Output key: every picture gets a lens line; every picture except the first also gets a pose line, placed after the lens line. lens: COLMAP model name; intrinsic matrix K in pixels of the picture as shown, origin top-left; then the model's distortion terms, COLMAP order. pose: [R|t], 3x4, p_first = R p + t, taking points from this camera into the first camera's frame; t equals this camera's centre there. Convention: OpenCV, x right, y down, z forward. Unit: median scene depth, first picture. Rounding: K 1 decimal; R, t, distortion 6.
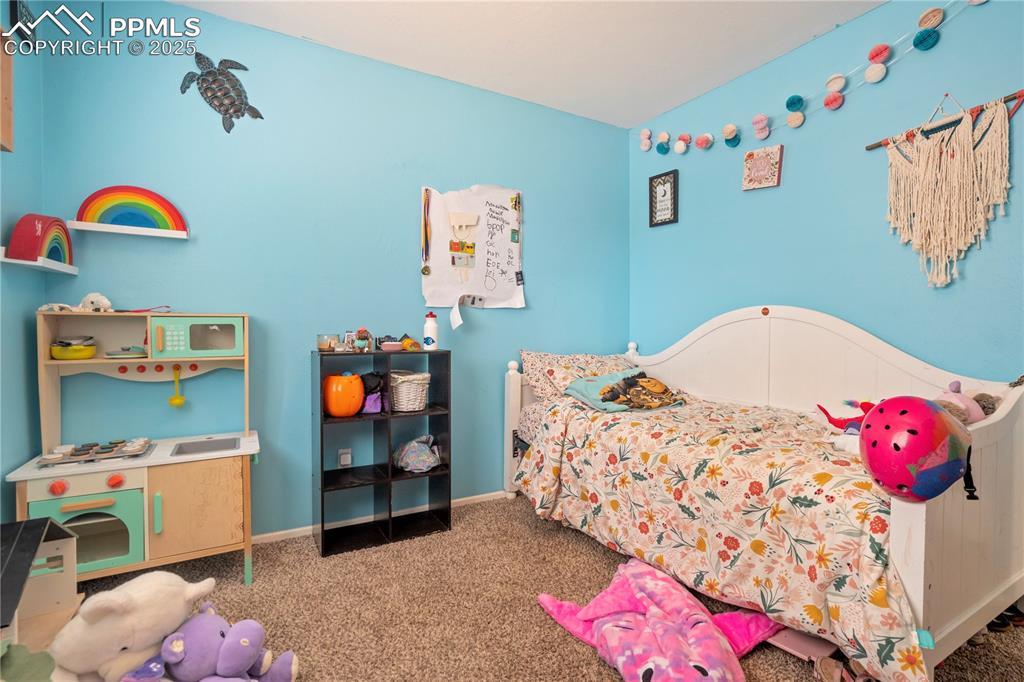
lens RADIAL K [[480.6, 0, 514.4], [0, 480.6, 334.9], [0, 0, 1]] dist [-0.019415, 0.006985]
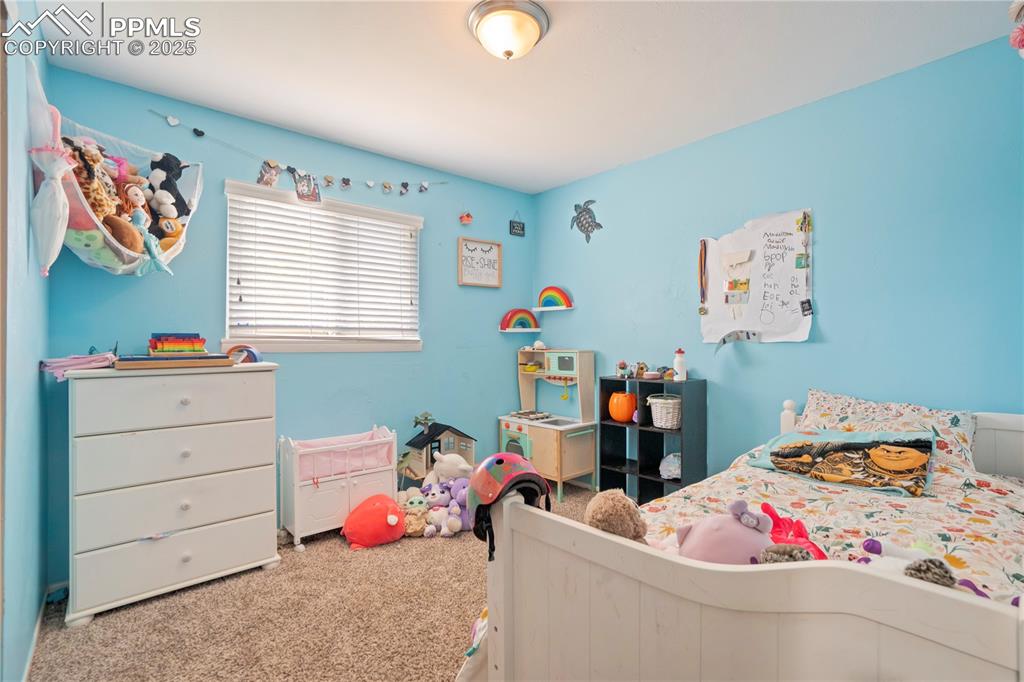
lens RADIAL K [[480.6, 0, 513.0], [0, 480.6, 341.8], [0, 0, 1]] dist [-0.019415, 0.006985]
pose [[0.198792, -0.004233, -0.980033, 0.844510], [-0.011471, 0.999912, -0.006646, -0.048334], [0.979975, 0.012563, 0.198726, 0.331235]]
